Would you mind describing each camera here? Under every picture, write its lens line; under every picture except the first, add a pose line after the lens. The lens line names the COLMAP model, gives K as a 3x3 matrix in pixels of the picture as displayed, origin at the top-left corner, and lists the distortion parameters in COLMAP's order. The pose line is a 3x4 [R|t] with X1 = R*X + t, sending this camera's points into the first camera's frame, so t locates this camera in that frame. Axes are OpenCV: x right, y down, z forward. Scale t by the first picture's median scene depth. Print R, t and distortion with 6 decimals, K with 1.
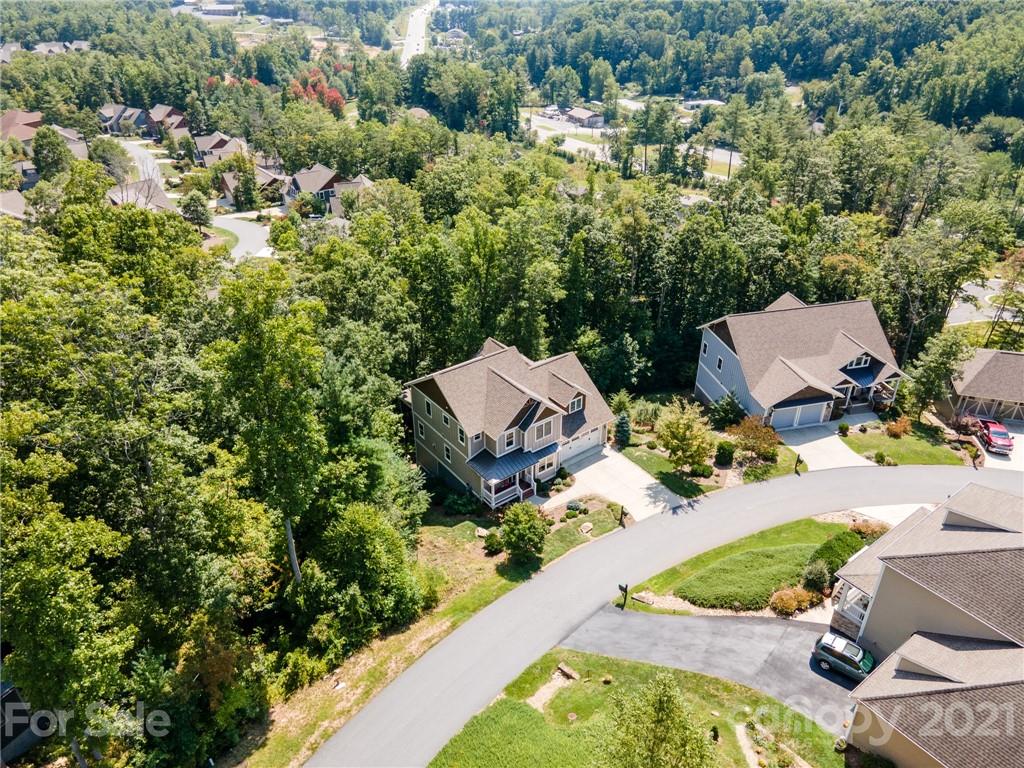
lens RADIAL K [[739.0, 0, 520.5], [0, 739.0, 387.5], [0, 0, 1]] dist [0.023937, 0.028195]
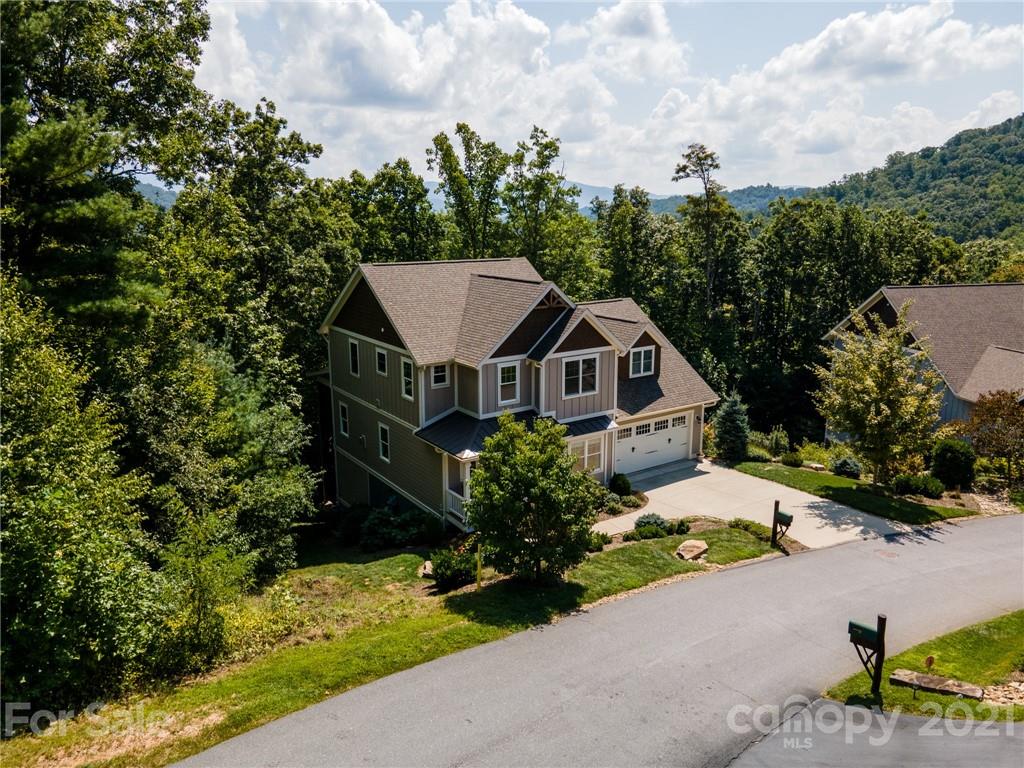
lens RADIAL K [[739.0, 0, 520.5], [0, 739.0, 387.5], [0, 0, 1]] dist [0.023937, 0.028195]
pose [[0.999208, 0.005053, -0.039474, 0.011530], [-0.017570, 0.946012, -0.323655, 0.221408], [0.035707, 0.324092, 0.945351, 0.549944]]
